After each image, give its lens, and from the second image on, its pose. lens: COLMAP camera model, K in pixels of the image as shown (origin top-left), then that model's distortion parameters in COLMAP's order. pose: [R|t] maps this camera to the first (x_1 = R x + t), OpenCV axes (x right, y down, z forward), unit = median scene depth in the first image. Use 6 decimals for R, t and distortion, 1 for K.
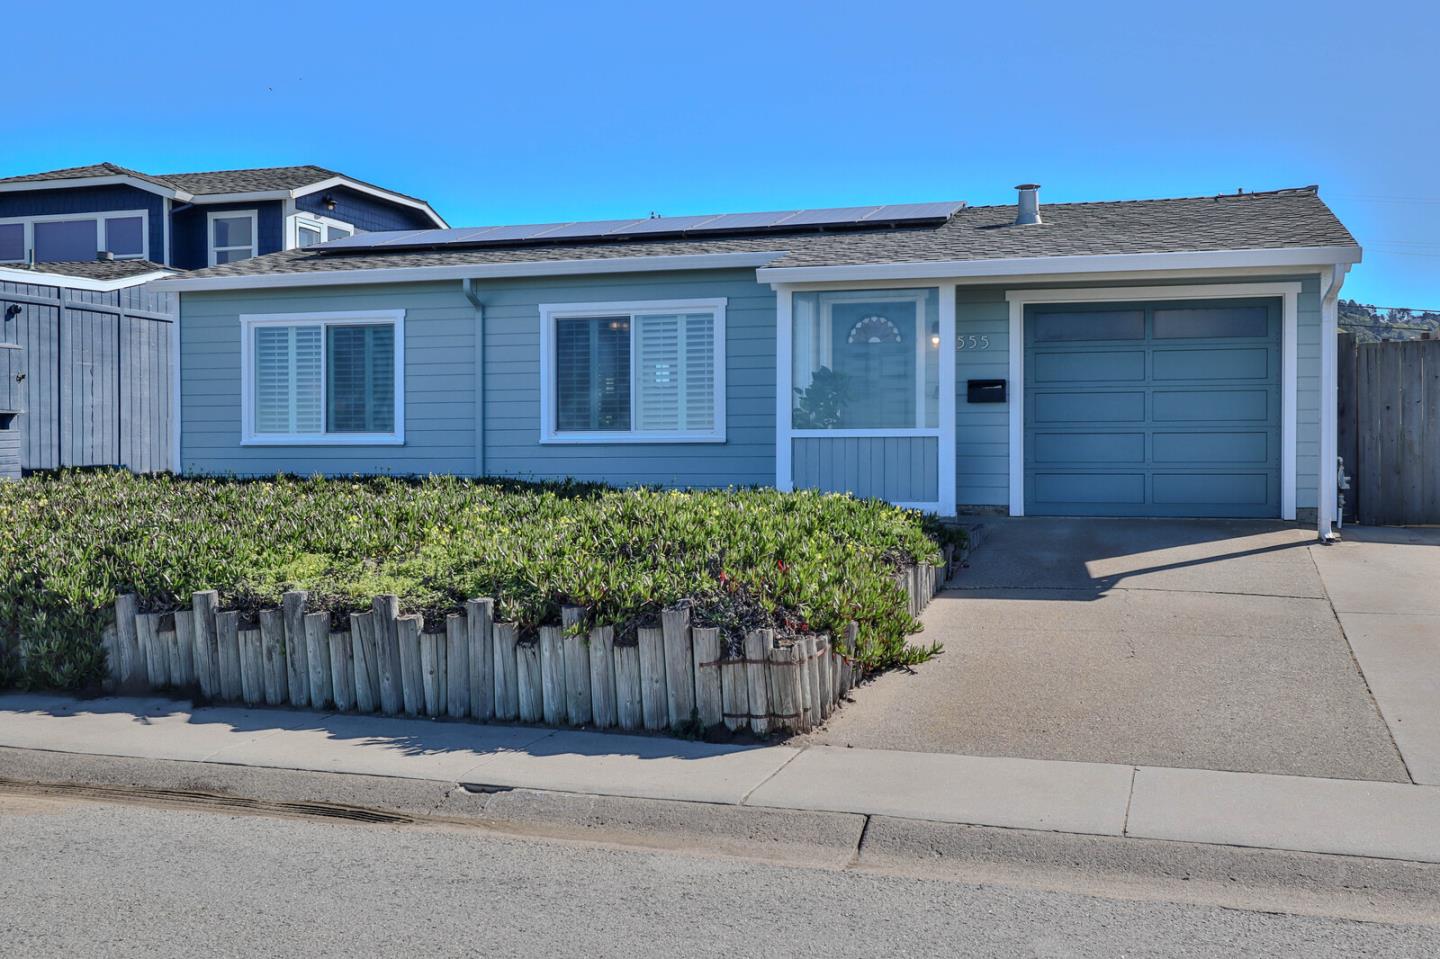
lens RADIAL K [[1538.3, 0, 721.7], [0, 1538.3, 467.6], [0, 0, 1]] dist [0.004929, 0.000000]
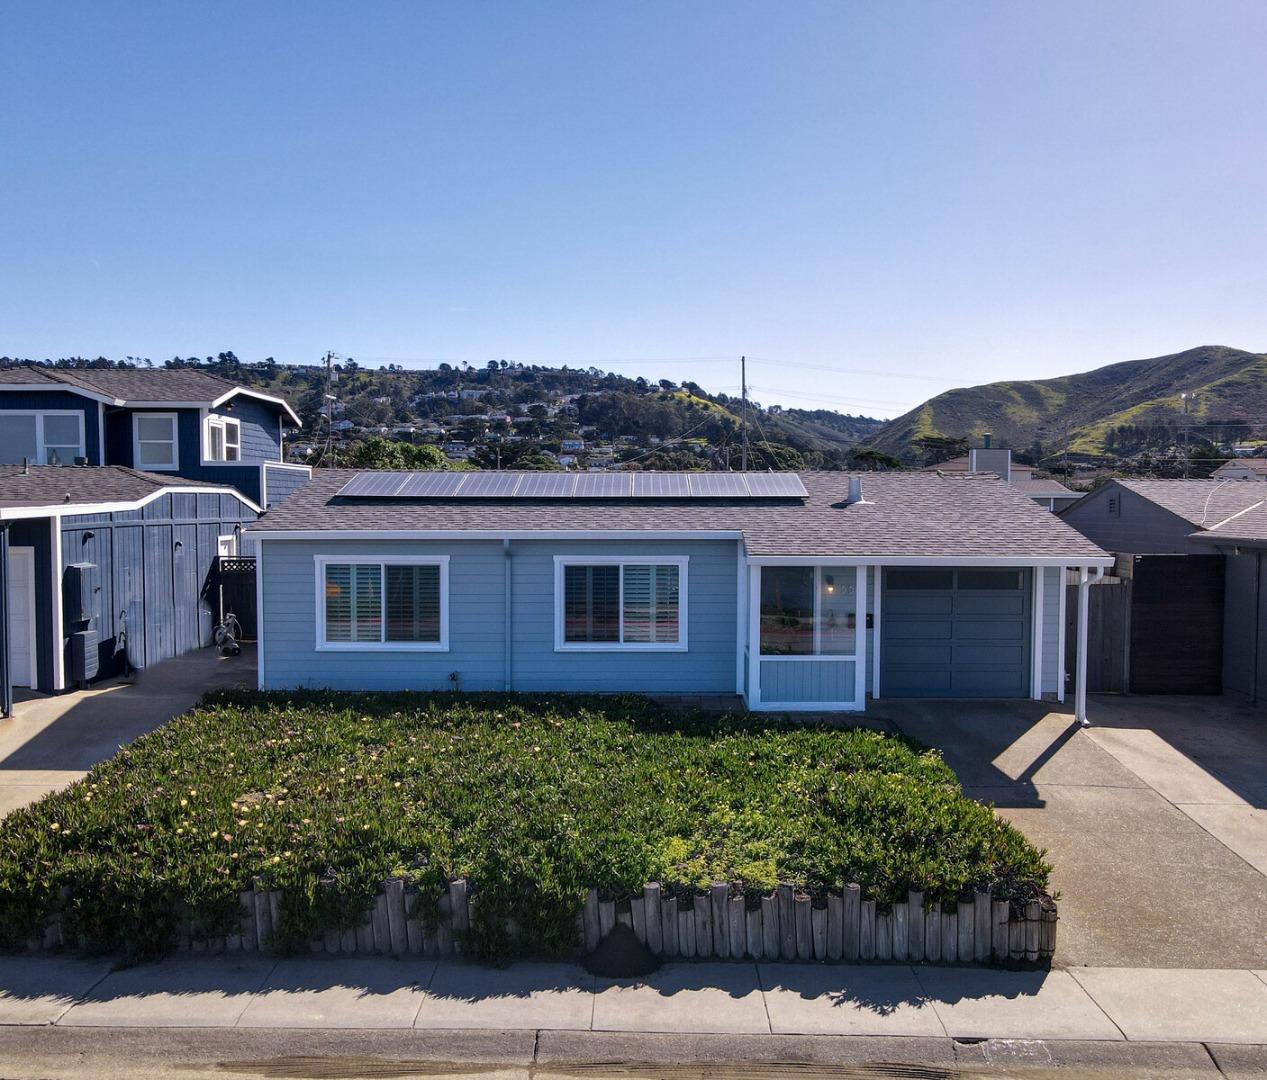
lens RADIAL K [[1100.6, 0, 645.3], [0, 1100.6, 537.7], [0, 0, 1]] dist [0.016969, -0.005869]
pose [[0.955244, -0.004390, 0.295788, -0.342643], [-0.003489, 0.999653, 0.026103, -0.150265], [-0.295800, -0.025967, 0.954897, -0.014028]]
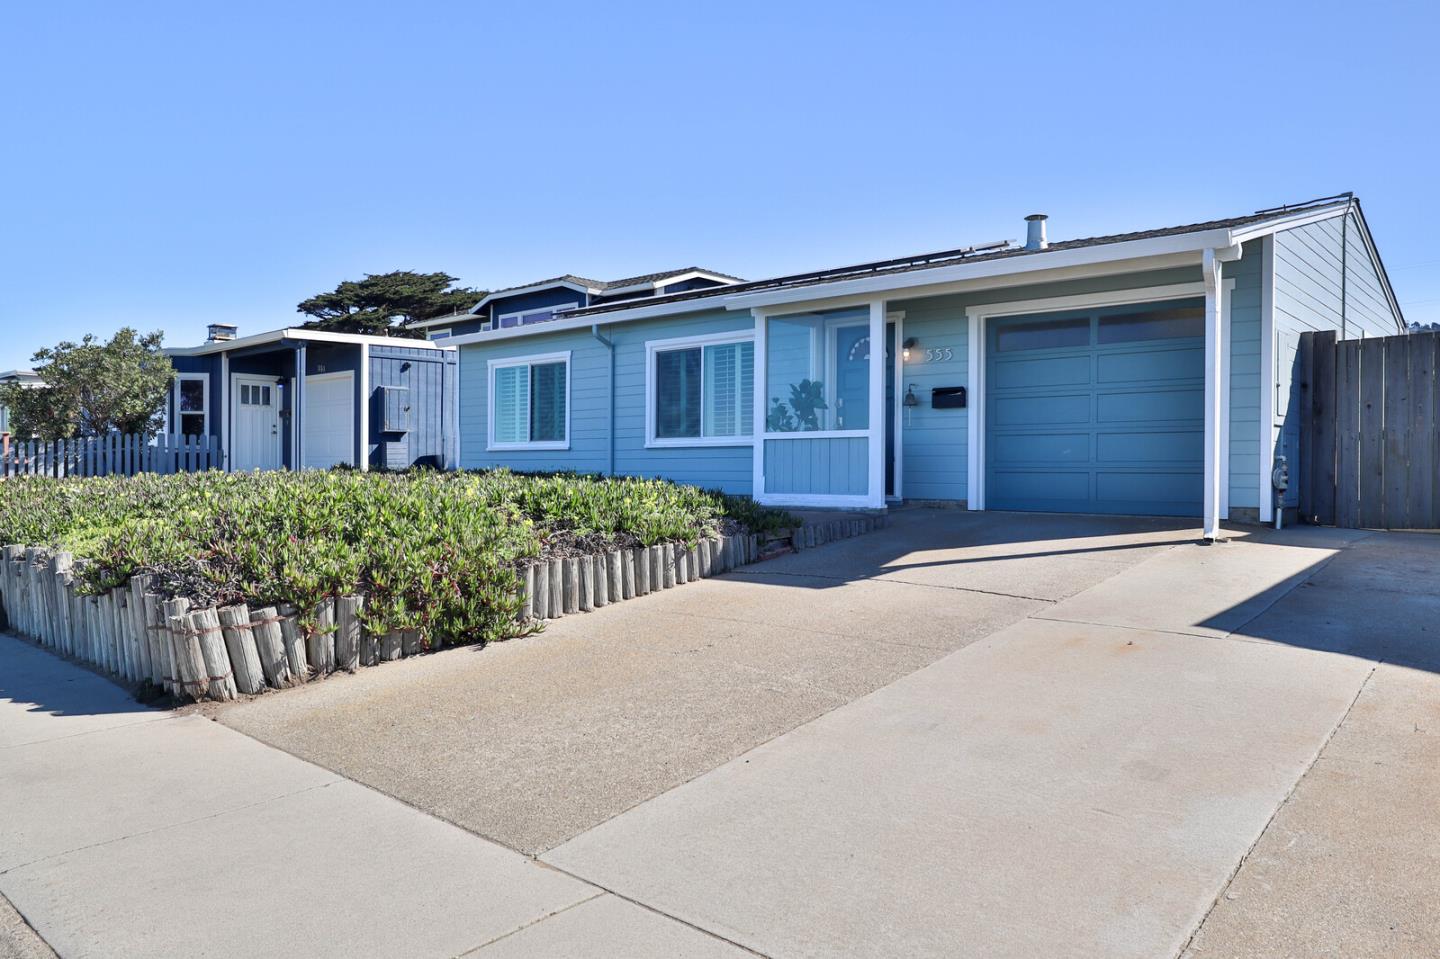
lens RADIAL K [[1015.1, 0, 724.7], [0, 1015.1, 483.0], [0, 0, 1]] dist [-0.024693, 0.002511]
pose [[0.911826, 0.011244, -0.410422, 0.299332], [-0.010016, 0.999937, 0.005142, 0.009297], [0.410454, -0.000578, 0.911881, 0.238876]]
